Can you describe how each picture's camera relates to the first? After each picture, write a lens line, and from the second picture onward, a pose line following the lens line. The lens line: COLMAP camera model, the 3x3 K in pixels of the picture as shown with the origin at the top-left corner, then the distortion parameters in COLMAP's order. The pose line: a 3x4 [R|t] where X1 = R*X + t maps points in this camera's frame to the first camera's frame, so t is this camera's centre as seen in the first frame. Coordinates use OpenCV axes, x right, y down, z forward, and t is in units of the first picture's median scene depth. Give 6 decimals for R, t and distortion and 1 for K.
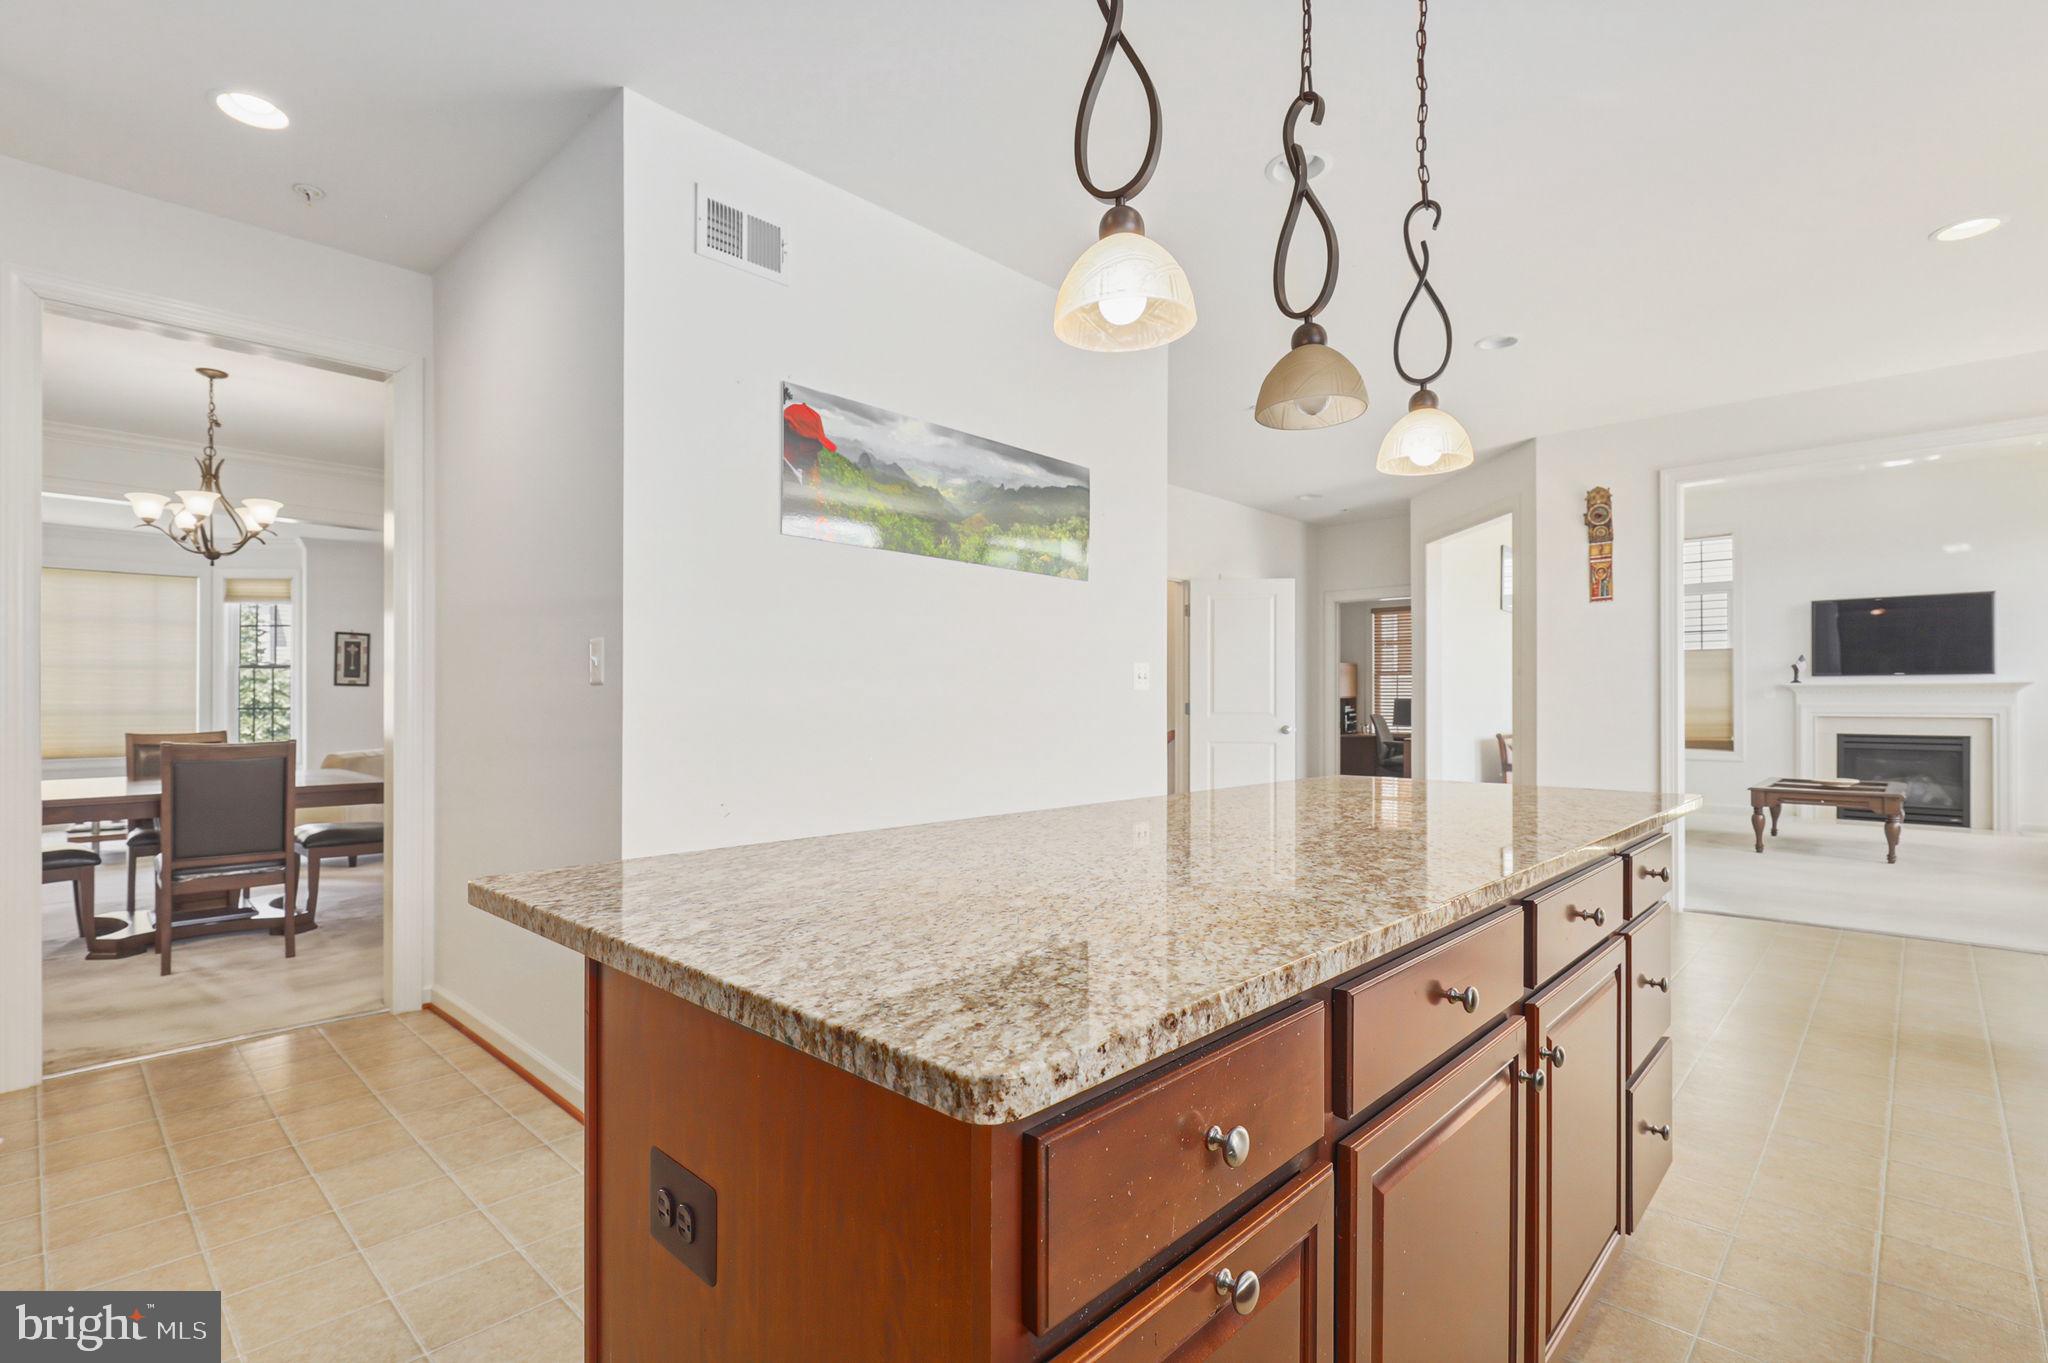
lens RADIAL K [[929.7, 0, 992.1], [0, 929.7, 694.0], [0, 0, 1]] dist [0.000303, 0.000317]
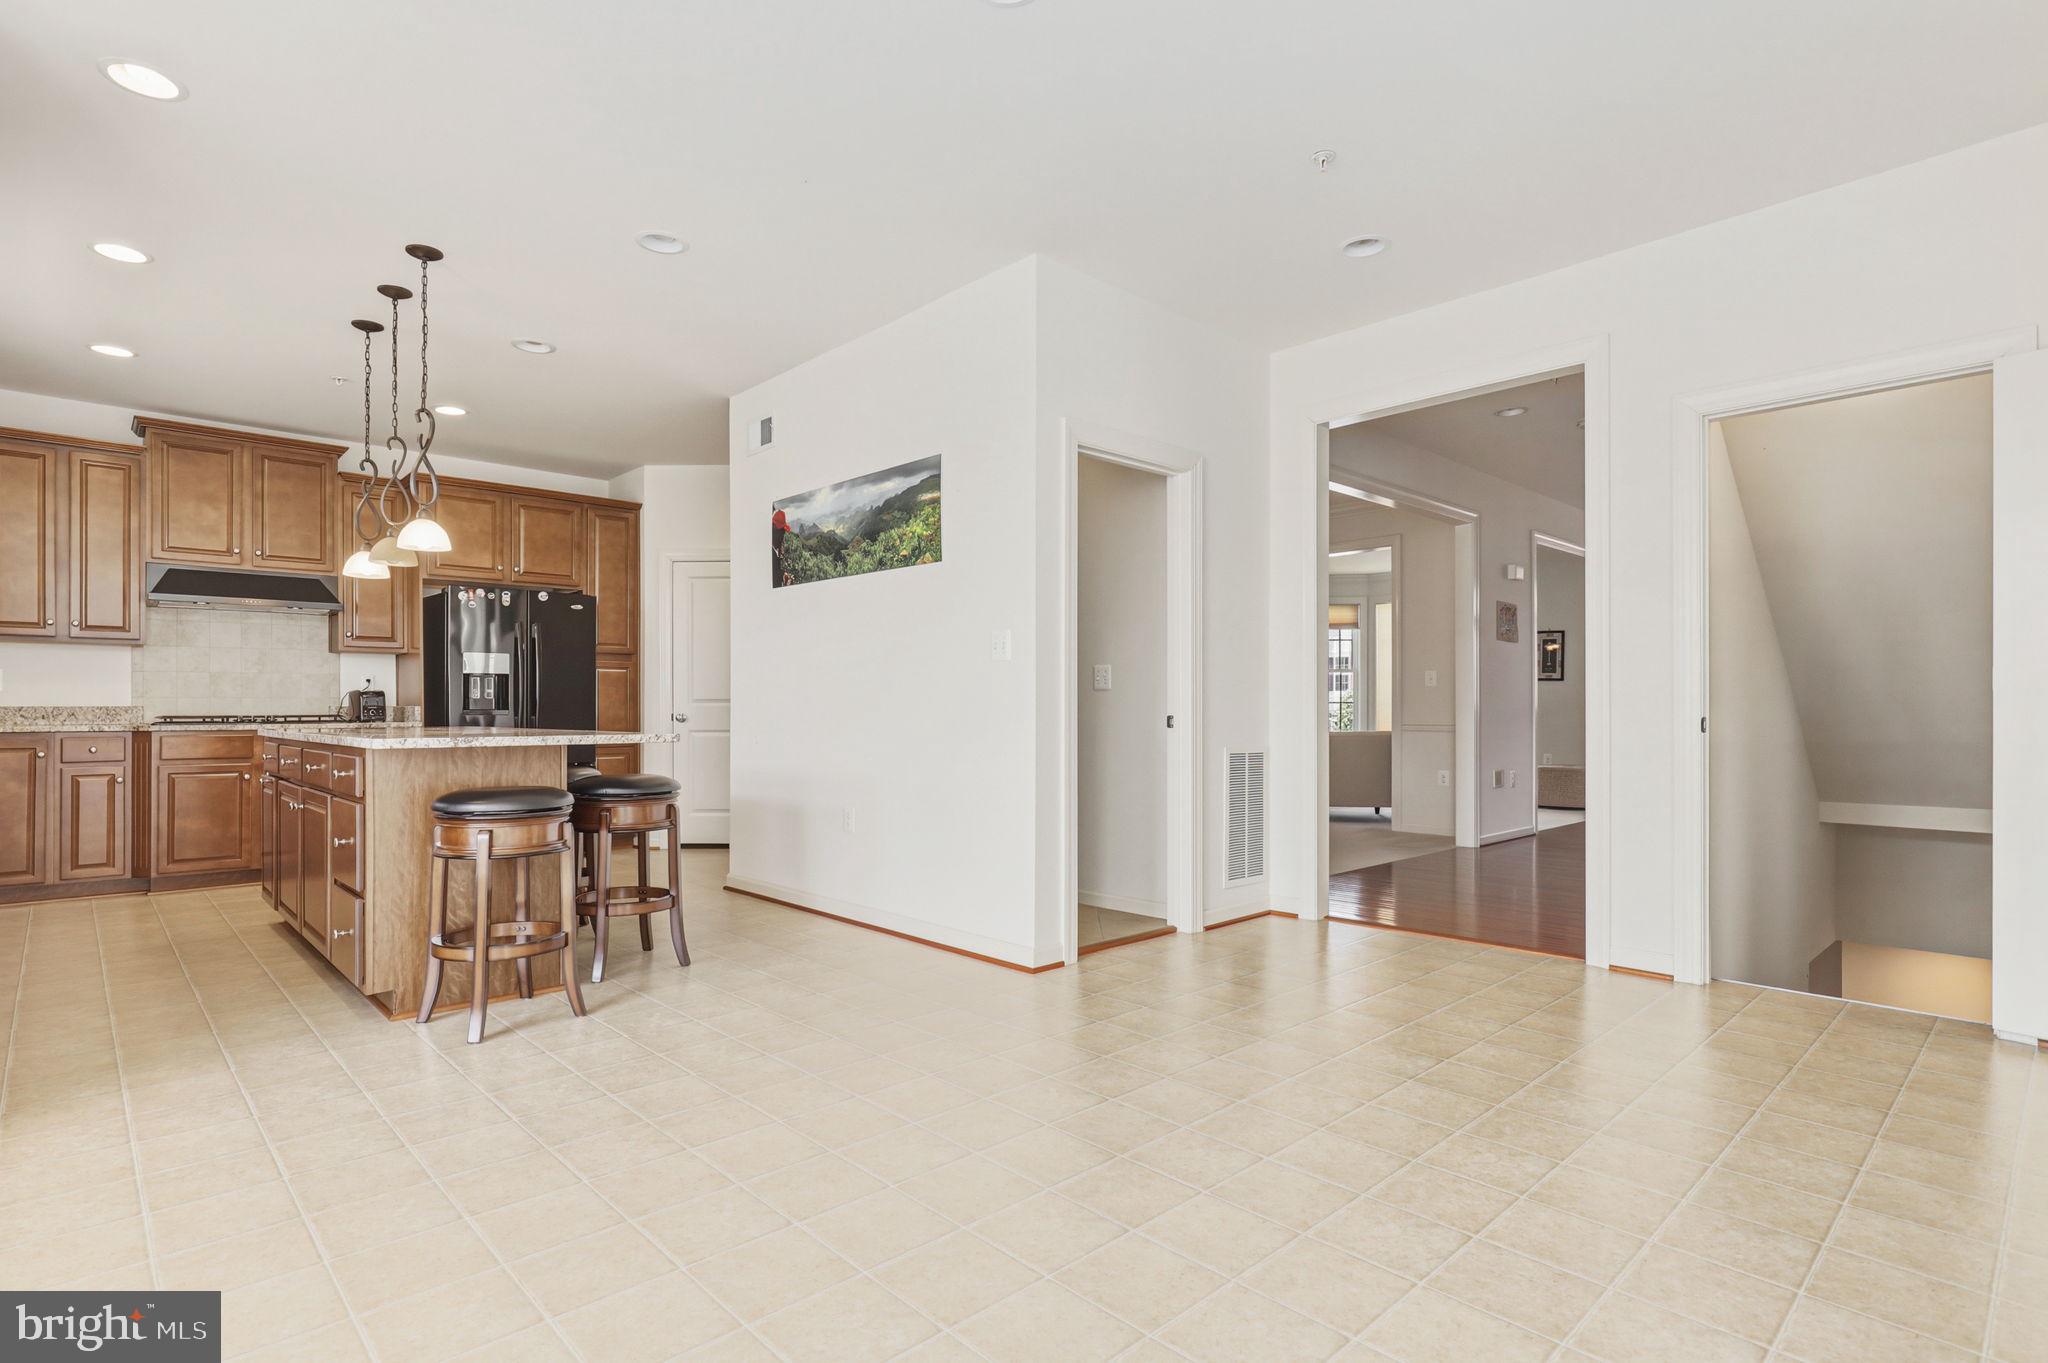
lens RADIAL K [[1022.9, 0, 1026.5], [0, 1022.9, 708.1], [0, 0, 1]] dist [-0.001876, -0.000515]
pose [[-0.041362, 0.001216, -0.999143, 1.314712], [0.006634, 0.999978, 0.000943, 0.045528], [0.999122, -0.006589, -0.041369, 1.200505]]
